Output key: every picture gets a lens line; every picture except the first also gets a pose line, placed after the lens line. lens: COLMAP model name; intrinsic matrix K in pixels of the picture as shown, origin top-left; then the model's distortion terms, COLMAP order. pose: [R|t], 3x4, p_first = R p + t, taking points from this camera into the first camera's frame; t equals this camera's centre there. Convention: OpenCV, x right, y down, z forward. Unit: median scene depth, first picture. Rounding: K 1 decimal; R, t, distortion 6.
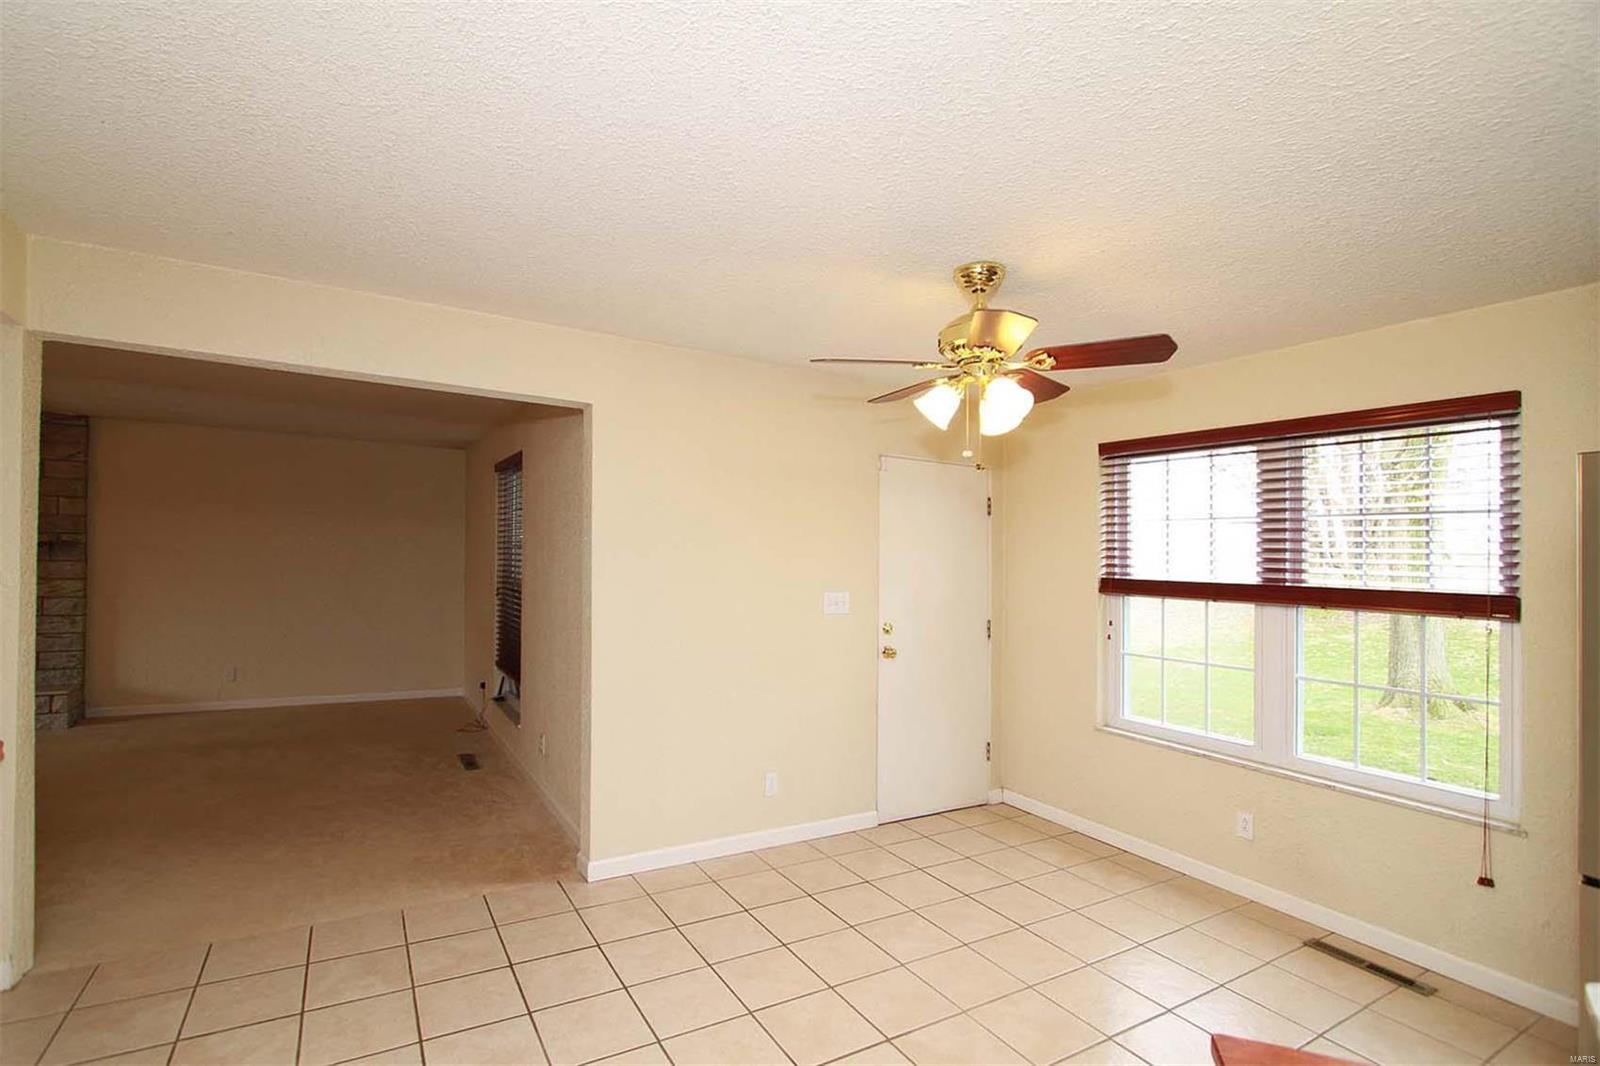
lens RADIAL K [[746.6, 0, 766.5], [0, 746.6, 574.1], [0, 0, 1]] dist [-0.008791, 0.001054]
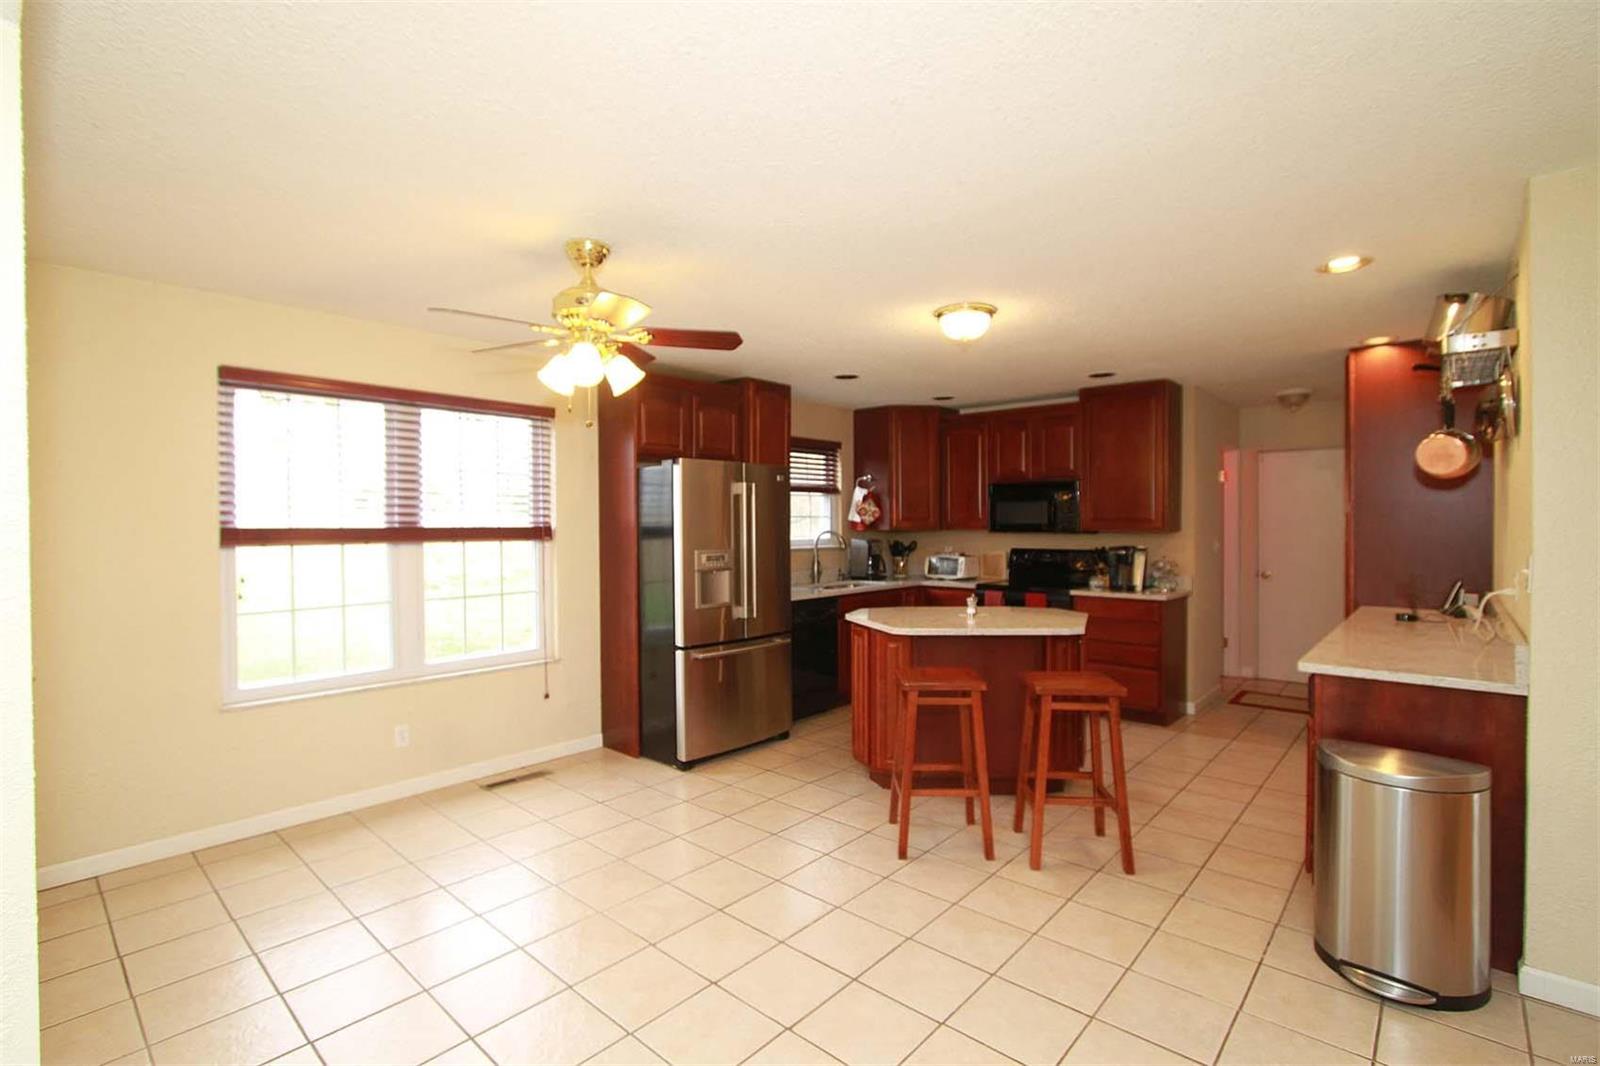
lens RADIAL K [[746.6, 0, 790.8], [0, 746.6, 538.9], [0, 0, 1]] dist [-0.008791, 0.001054]
pose [[-0.329513, -0.055307, 0.942530, -0.651557], [0.003075, 0.998215, 0.059650, -0.035387], [-0.944146, 0.022554, -0.328755, 0.836350]]
